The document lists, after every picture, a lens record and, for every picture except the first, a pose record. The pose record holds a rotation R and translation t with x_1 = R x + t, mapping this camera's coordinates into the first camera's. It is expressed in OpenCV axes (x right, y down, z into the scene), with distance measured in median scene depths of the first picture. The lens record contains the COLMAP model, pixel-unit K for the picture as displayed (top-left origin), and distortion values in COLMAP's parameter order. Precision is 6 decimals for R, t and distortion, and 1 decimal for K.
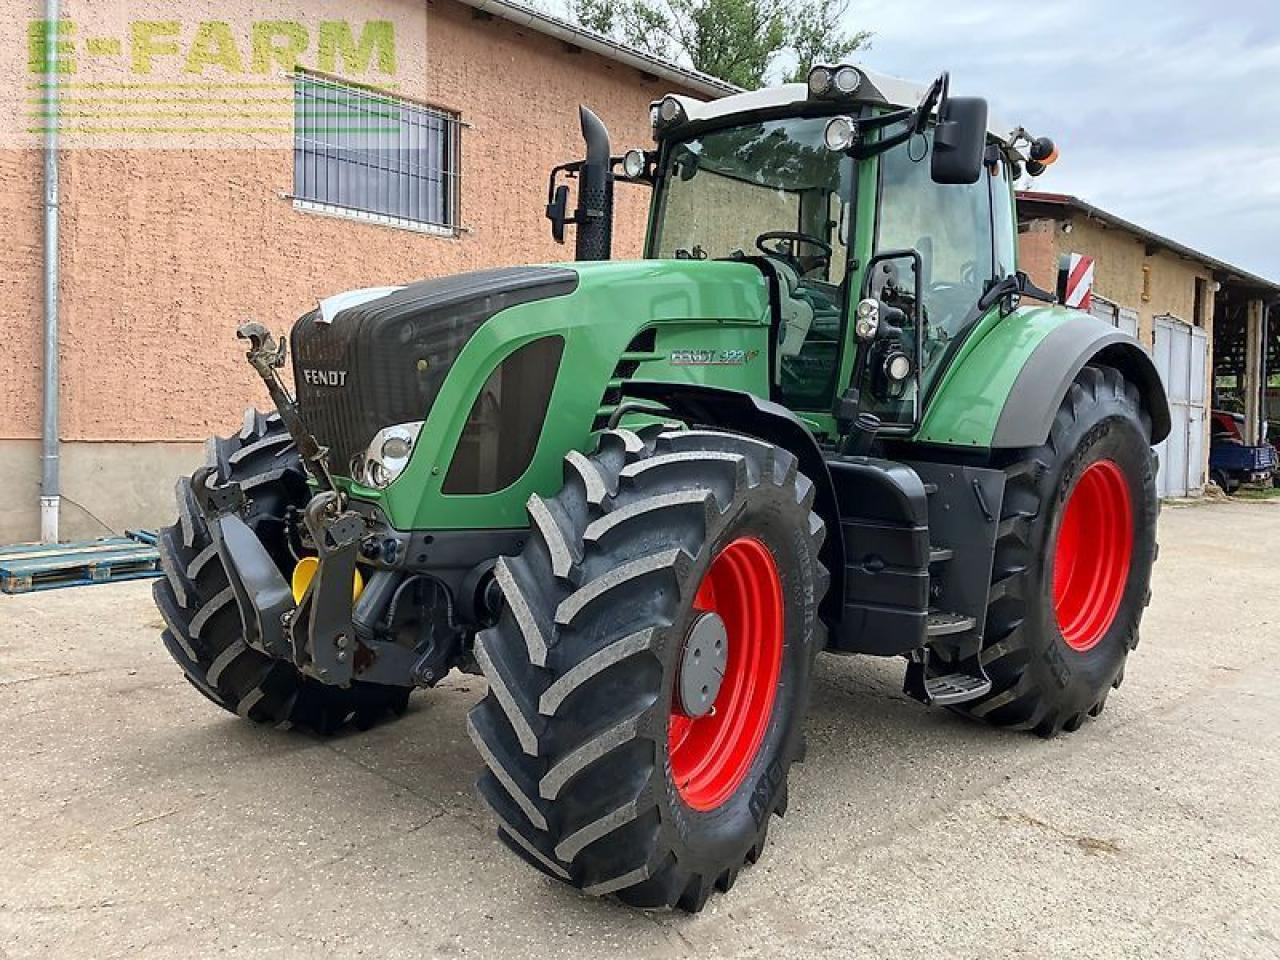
lens RADIAL K [[1050.6, 0, 640.0], [0, 1050.6, 480.0], [0, 0, 1]] dist [0.008564, -0.010868]
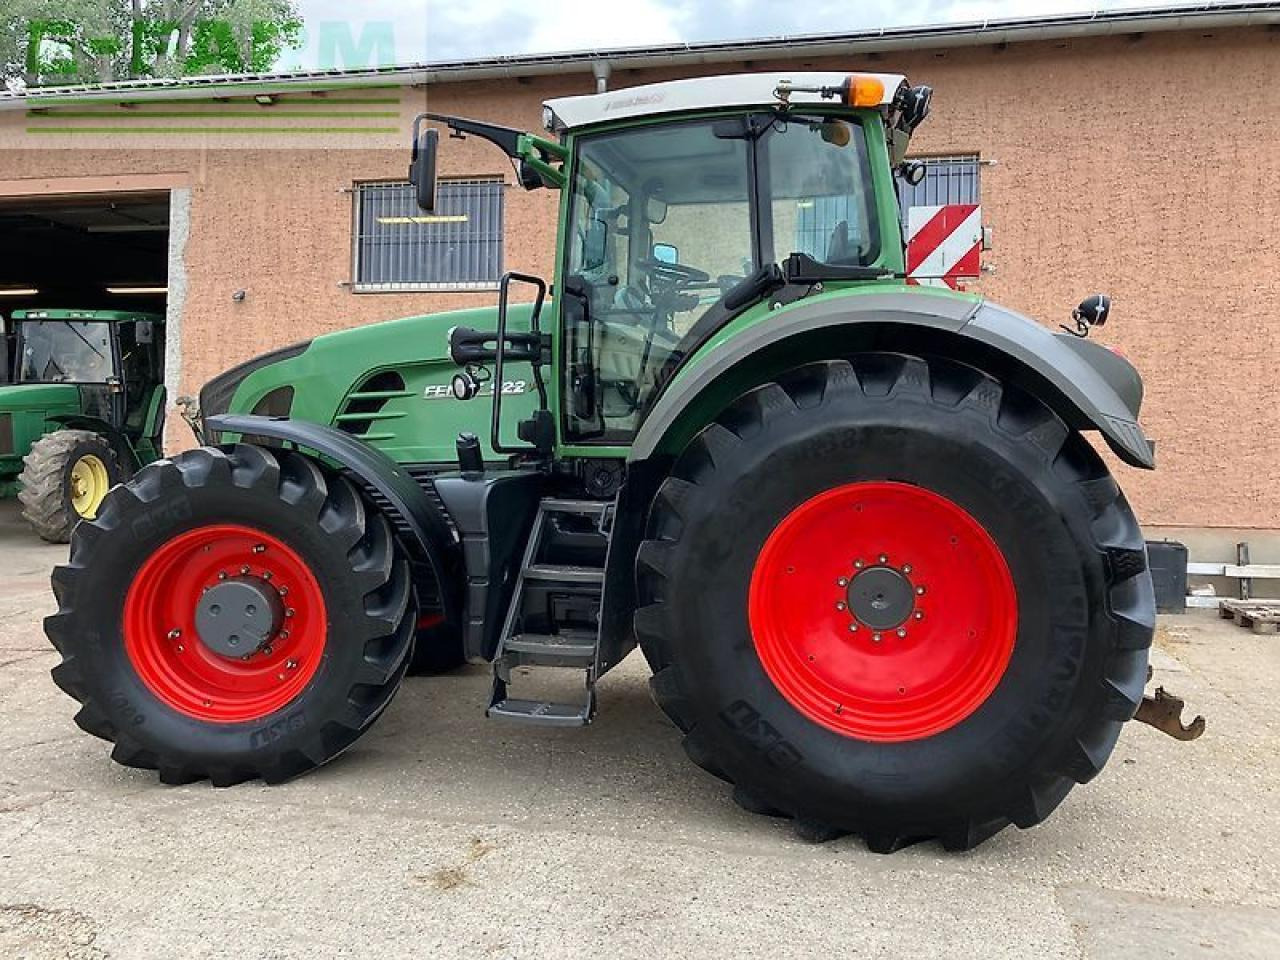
lens RADIAL K [[1050.6, 0, 640.0], [0, 1050.6, 480.0], [0, 0, 1]] dist [0.008564, -0.010868]
pose [[0.523421, -0.010733, -0.852006, 0.495912], [-0.044058, 0.998242, -0.039642, 0.008373], [0.850934, 0.058288, 0.522028, 0.238484]]
